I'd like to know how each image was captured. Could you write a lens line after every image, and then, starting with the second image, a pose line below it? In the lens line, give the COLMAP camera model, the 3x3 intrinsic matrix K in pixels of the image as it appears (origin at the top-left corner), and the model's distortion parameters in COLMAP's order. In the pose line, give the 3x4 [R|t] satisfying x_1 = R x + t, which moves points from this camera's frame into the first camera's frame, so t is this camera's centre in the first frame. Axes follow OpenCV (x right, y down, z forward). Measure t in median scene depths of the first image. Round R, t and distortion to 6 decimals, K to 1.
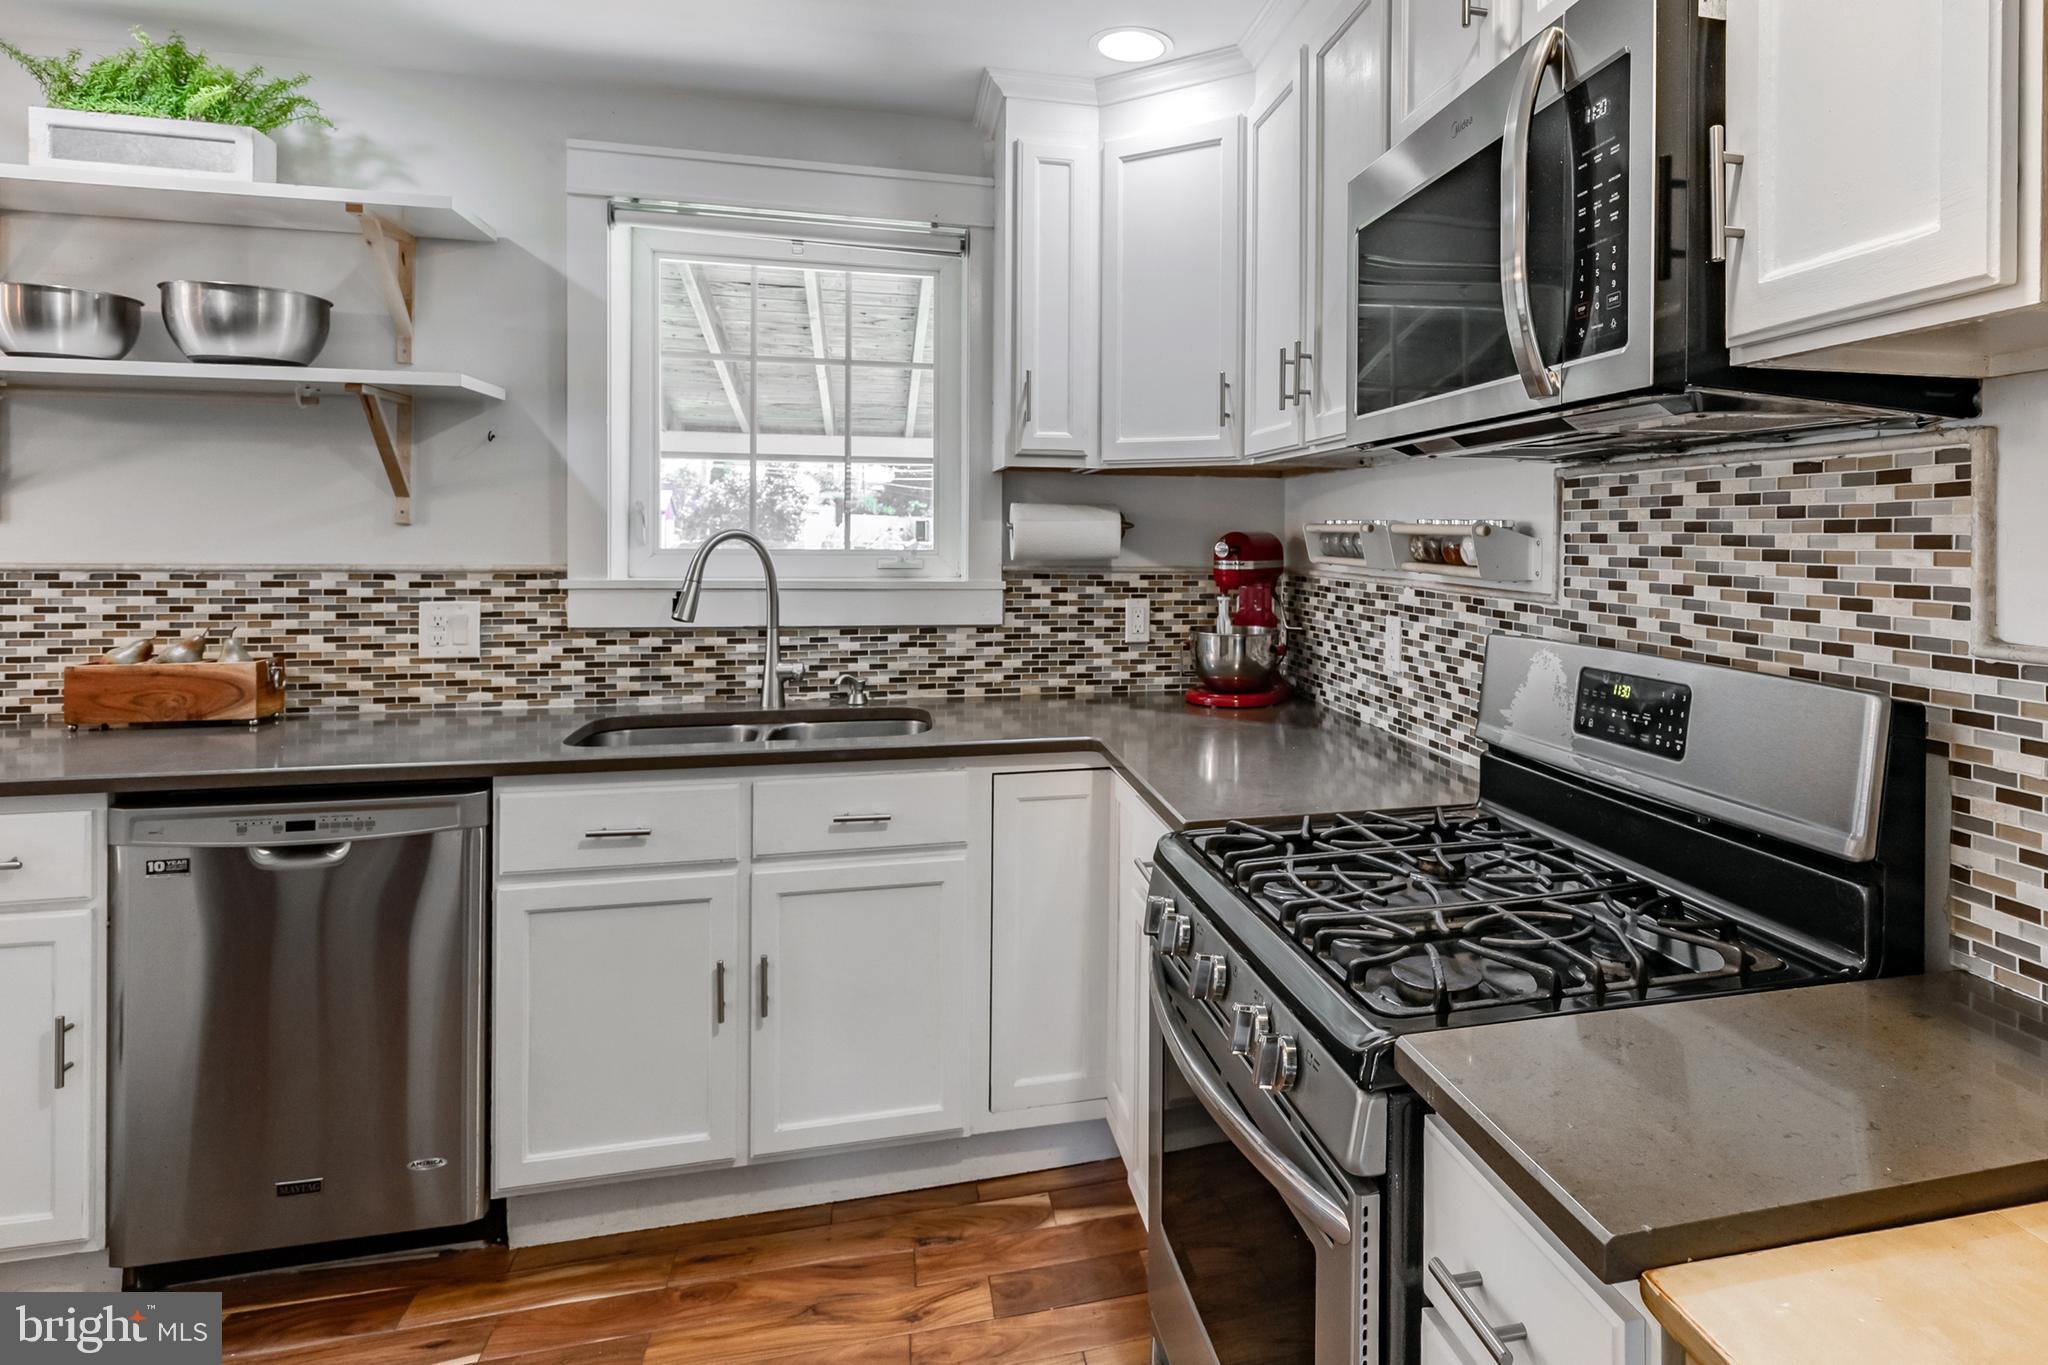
lens RADIAL K [[1133.7, 0, 1319.6], [0, 1133.7, 556.6], [0, 0, 1]] dist [-0.000451, 0.002096]
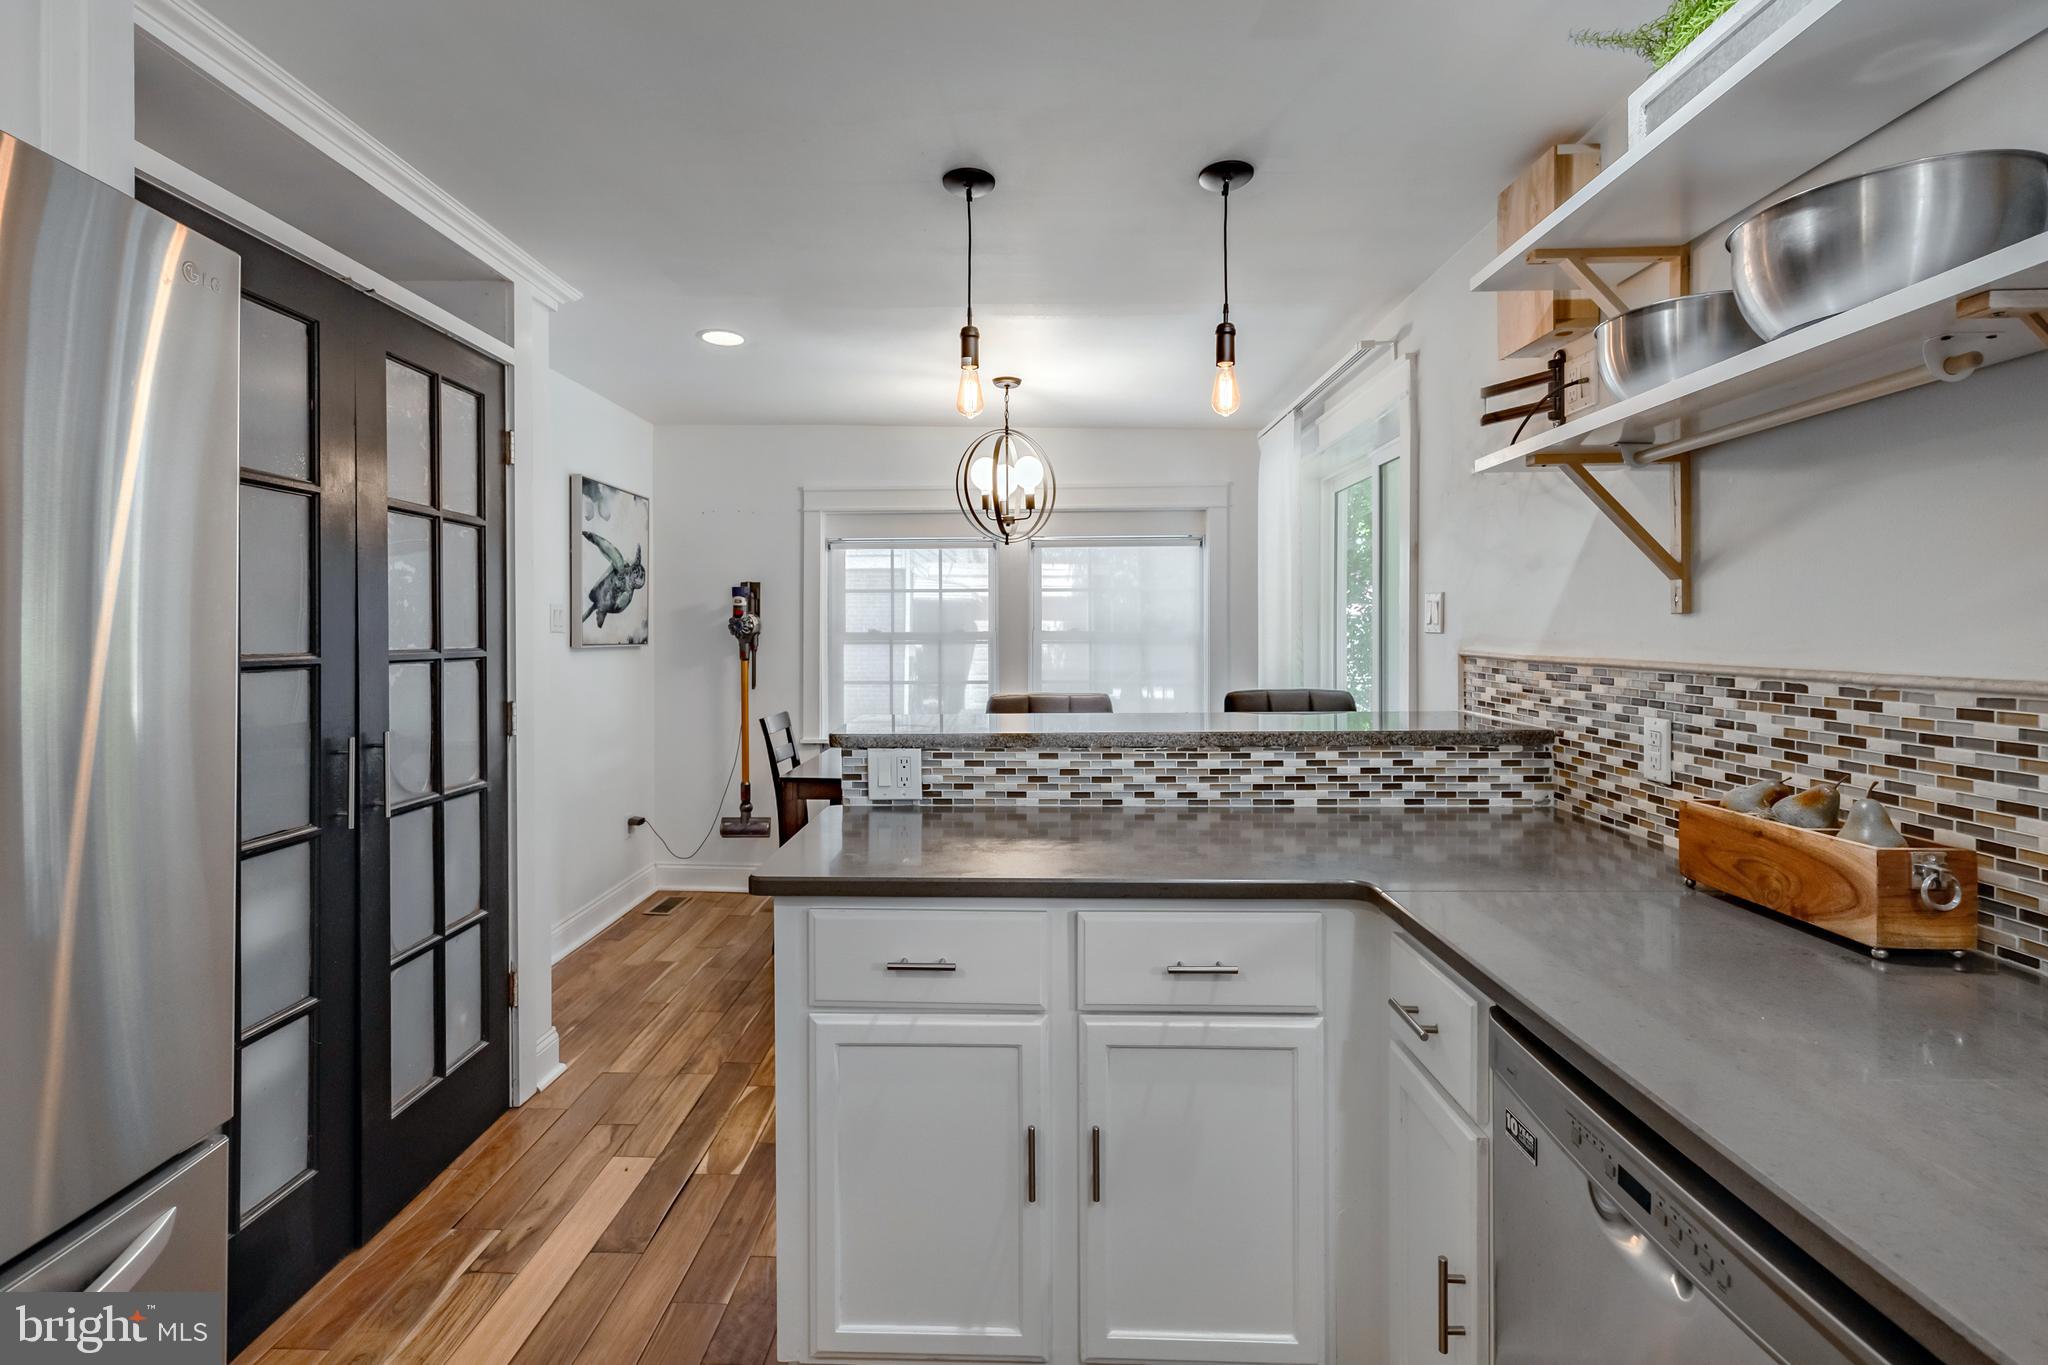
lens RADIAL K [[887.5, 0, 902.9], [0, 887.5, 637.4], [0, 0, 1]] dist [-0.000991, 0.002530]
pose [[-0.377838, -0.000531, -0.925872, -0.327046], [-0.016720, 0.999841, 0.006249, -0.007384], [0.925721, 0.017841, -0.377787, 0.687620]]
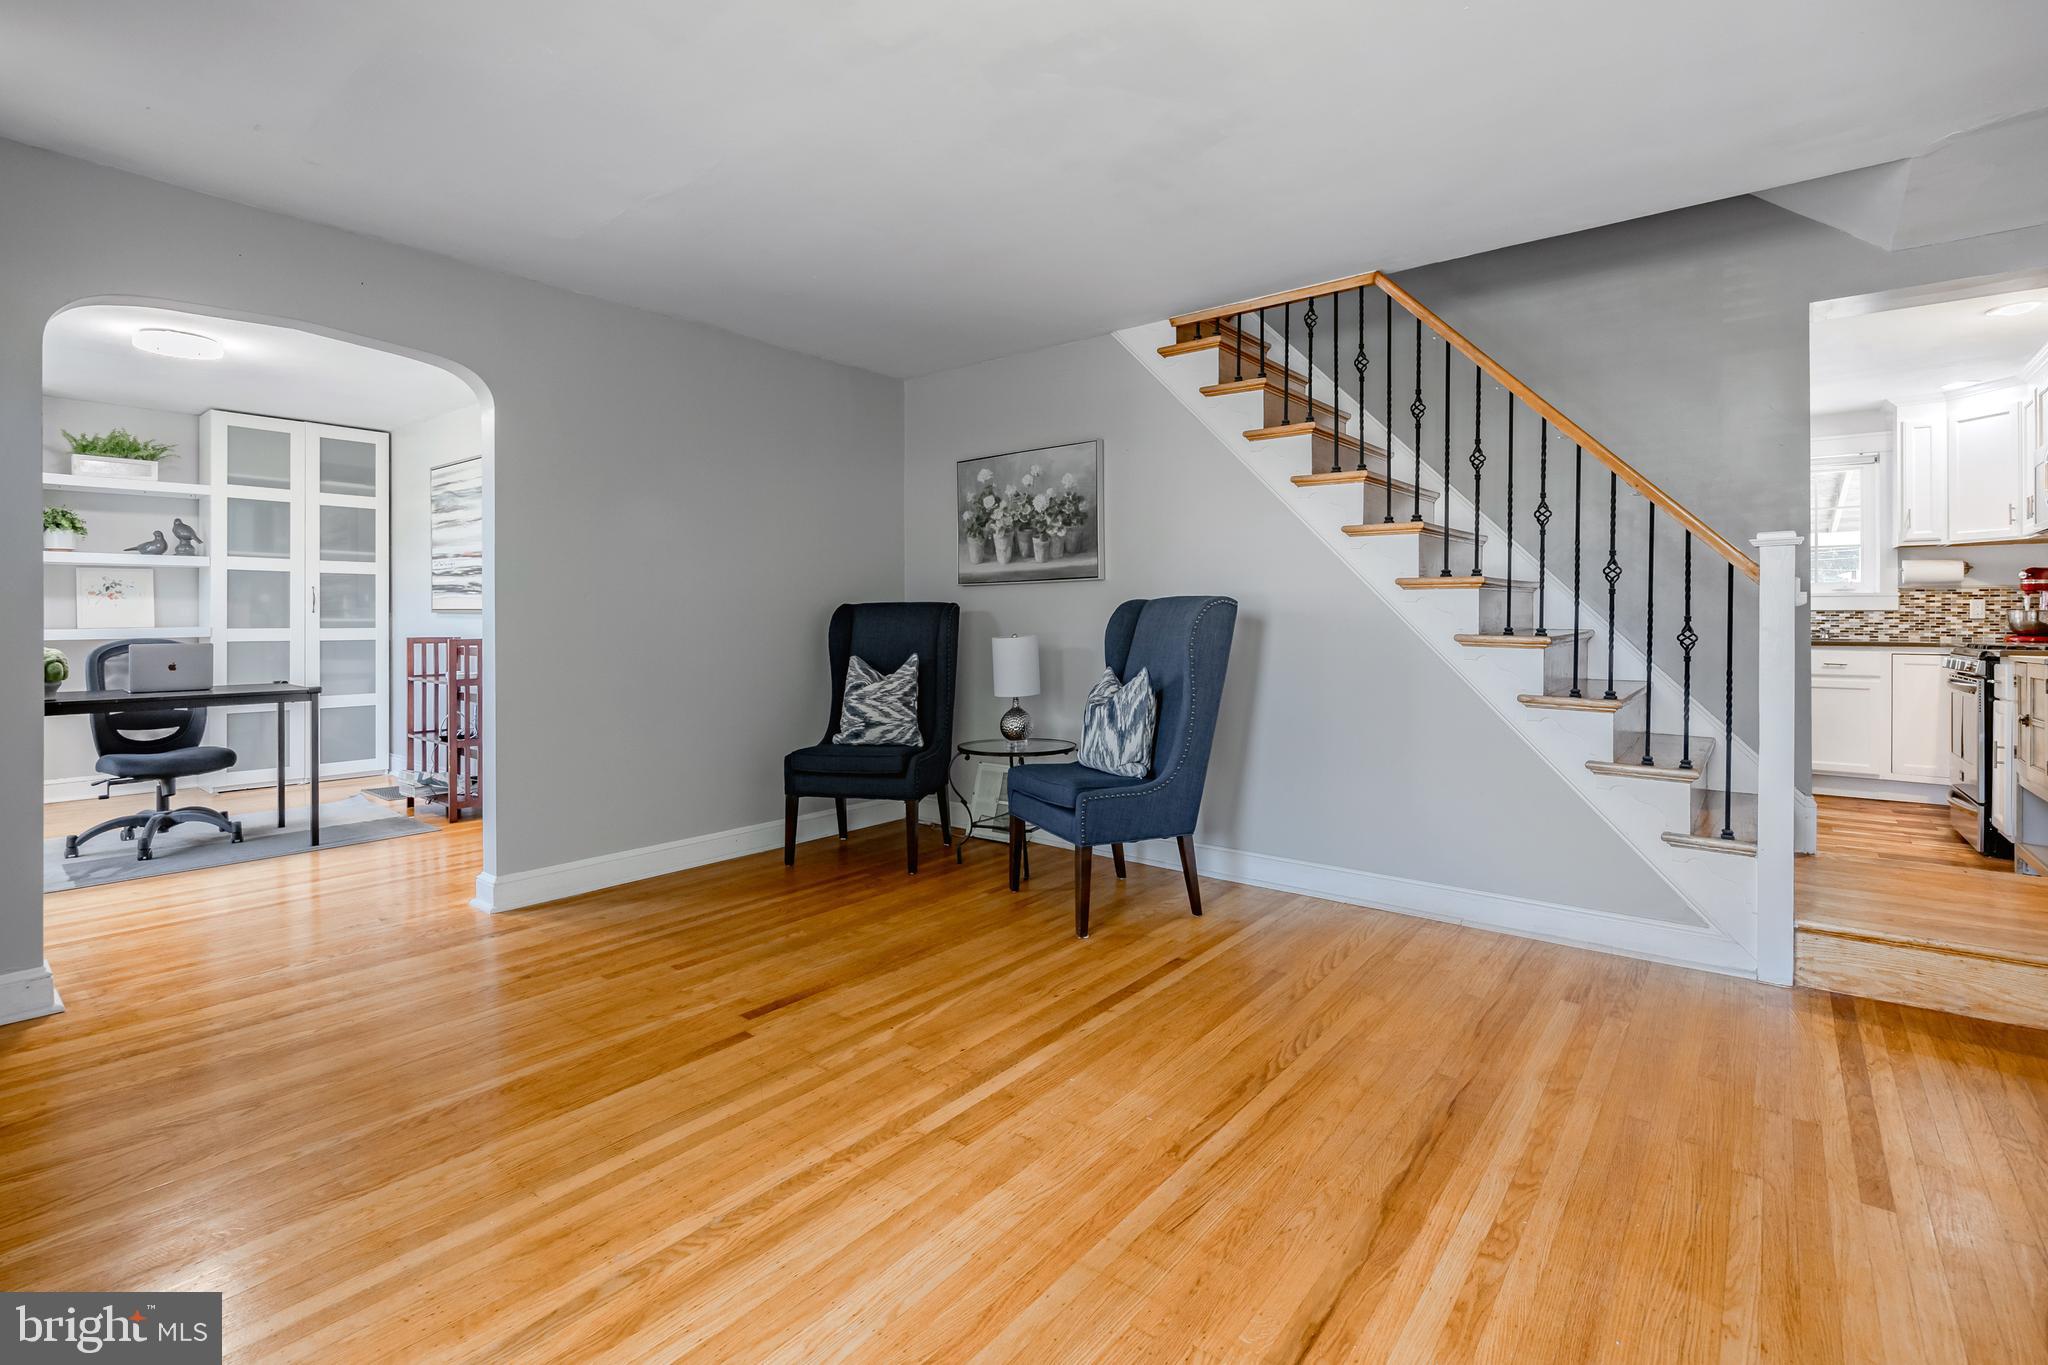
lens RADIAL K [[887.5, 0, 1055.8], [0, 887.5, 605.7], [0, 0, 1]] dist [-0.000991, 0.002530]
pose [[0.499452, -0.011580, -0.866264, 0.549517], [-0.009716, 0.999773, -0.018966, 0.120975], [0.866287, 0.017889, 0.499226, -1.780700]]
